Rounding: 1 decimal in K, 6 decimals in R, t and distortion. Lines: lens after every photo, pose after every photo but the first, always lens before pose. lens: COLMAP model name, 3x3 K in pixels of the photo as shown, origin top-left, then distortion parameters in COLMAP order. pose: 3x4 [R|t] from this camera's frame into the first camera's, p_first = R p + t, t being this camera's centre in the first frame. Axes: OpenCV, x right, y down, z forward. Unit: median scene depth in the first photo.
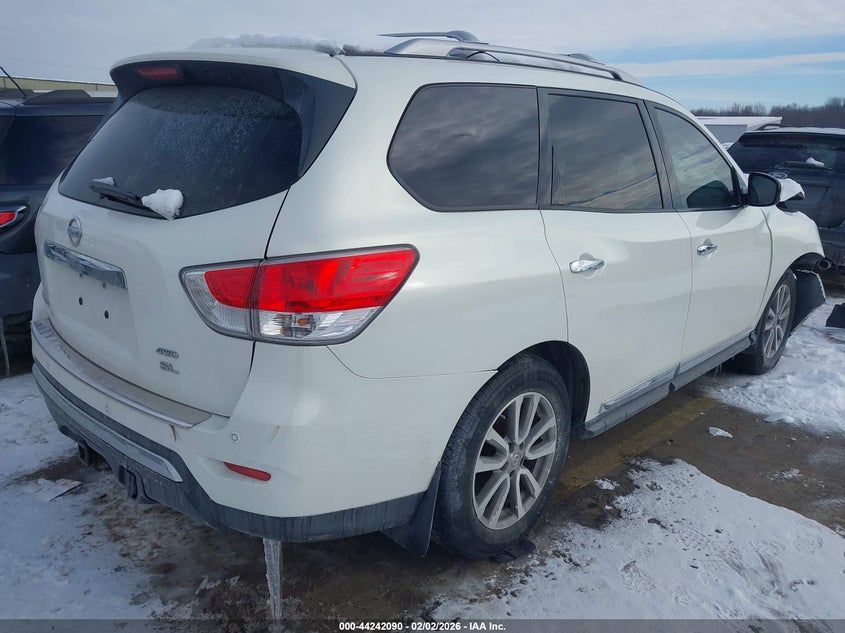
lens RADIAL K [[680.1, 0, 426.3], [0, 680.1, 318.0], [0, 0, 1]] dist [0.023150, -0.040367]
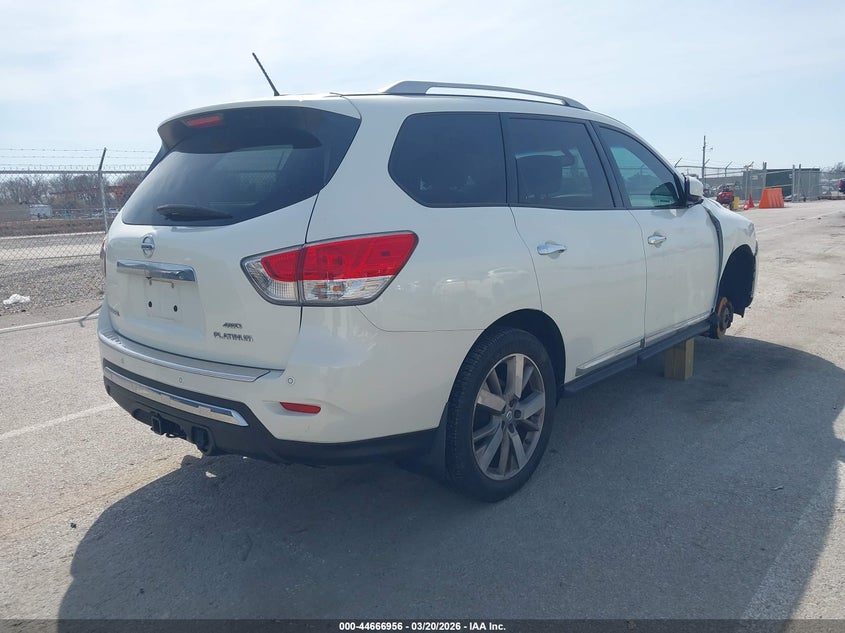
lens RADIAL K [[680.1, 0, 424.9], [0, 680.1, 321.3], [0, 0, 1]] dist [0.023150, -0.040367]
pose [[0.996854, -0.078430, 0.011407, -0.025320], [0.079040, 0.994398, -0.070182, 0.157427], [-0.005839, 0.070863, 0.997469, -0.294306]]
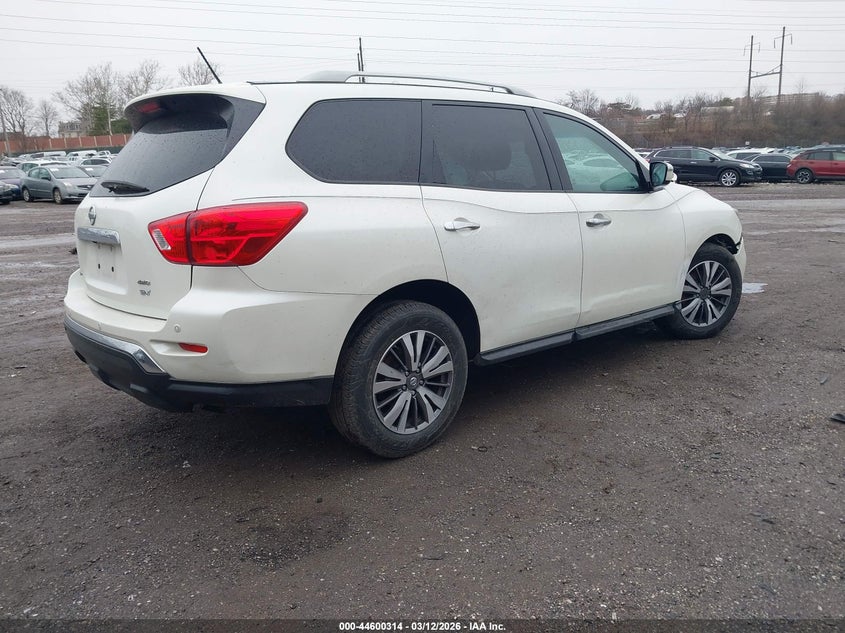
lens RADIAL K [[680.1, 0, 425.6], [0, 680.1, 312.0], [0, 0, 1]] dist [0.023150, -0.040367]
pose [[0.994146, -0.049871, -0.095844, 0.365845], [0.042082, 0.995773, -0.081638, 0.255214], [0.099510, 0.077127, 0.992043, -0.410784]]
